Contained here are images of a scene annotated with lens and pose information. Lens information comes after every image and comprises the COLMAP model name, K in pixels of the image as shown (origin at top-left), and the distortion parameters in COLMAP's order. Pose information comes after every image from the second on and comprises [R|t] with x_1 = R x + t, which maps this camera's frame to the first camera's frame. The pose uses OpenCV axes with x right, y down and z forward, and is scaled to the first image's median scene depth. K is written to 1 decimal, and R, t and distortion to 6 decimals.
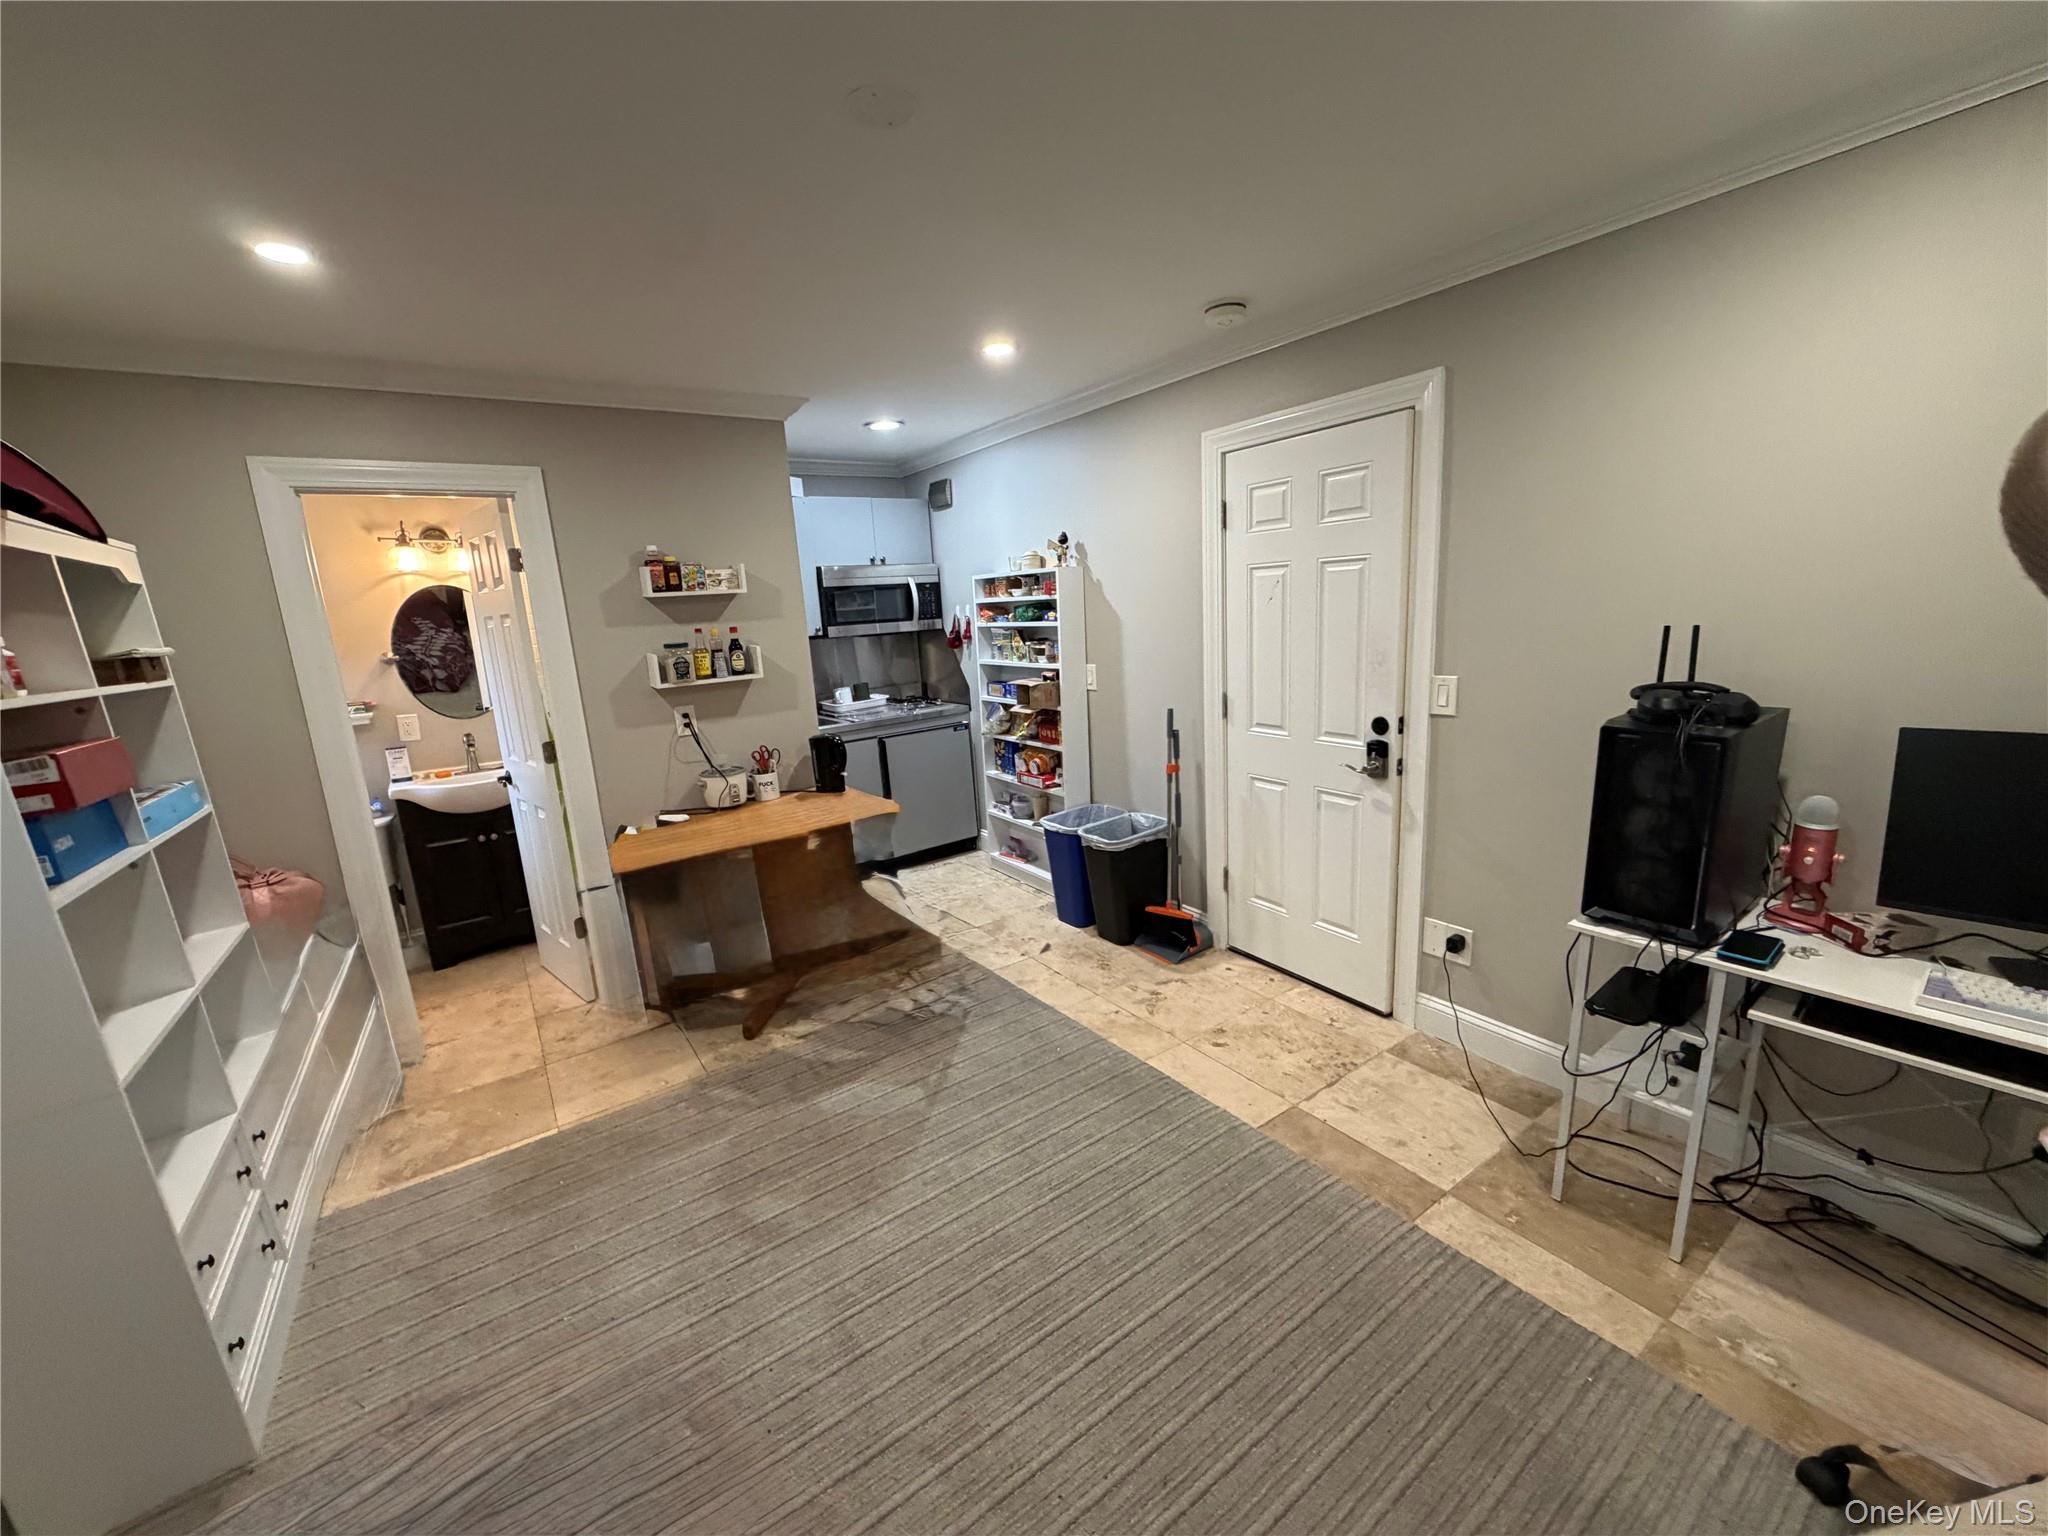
lens RADIAL K [[818.5, 0, 1027.5], [0, 818.5, 774.5], [0, 0, 1]] dist [0.000842, -0.000612]
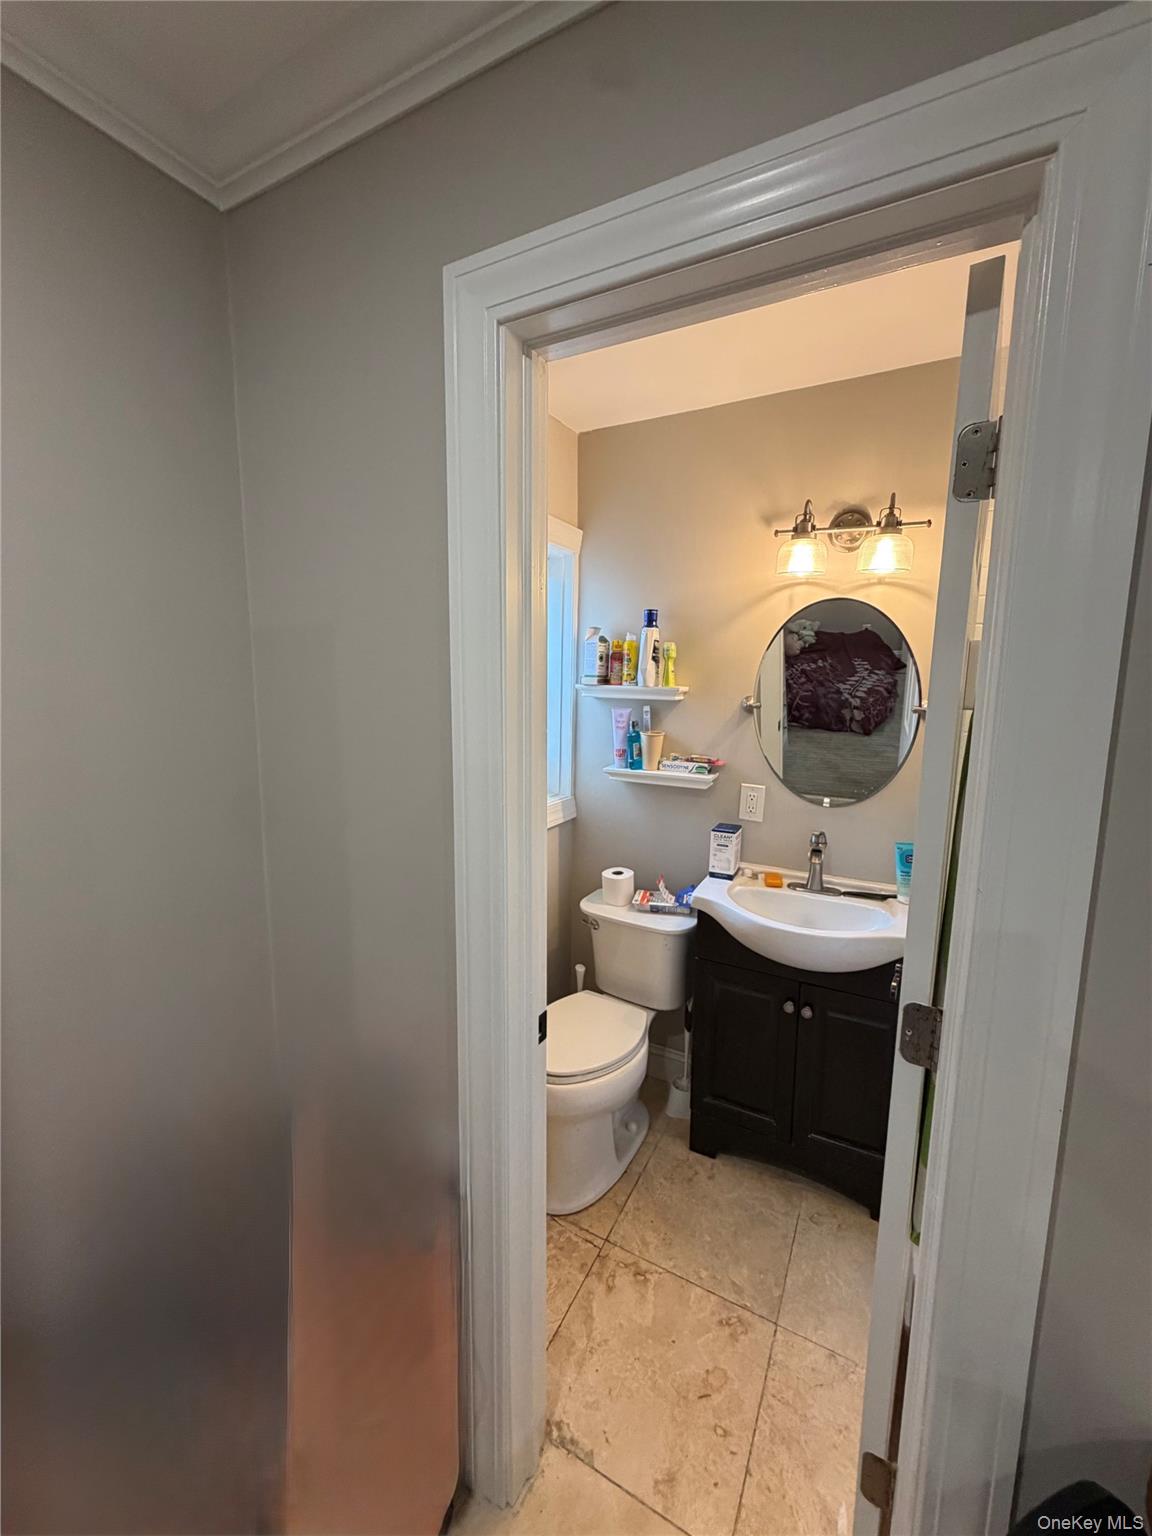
lens RADIAL K [[613.8, 0, 569.0], [0, 613.8, 767.4], [0, 0, 1]] dist [0.000842, -0.000612]
pose [[0.449814, 0.187689, -0.873178, -0.436138], [-0.211570, 0.972235, 0.099992, -0.126450], [0.867702, 0.139760, 0.477034, 0.715920]]
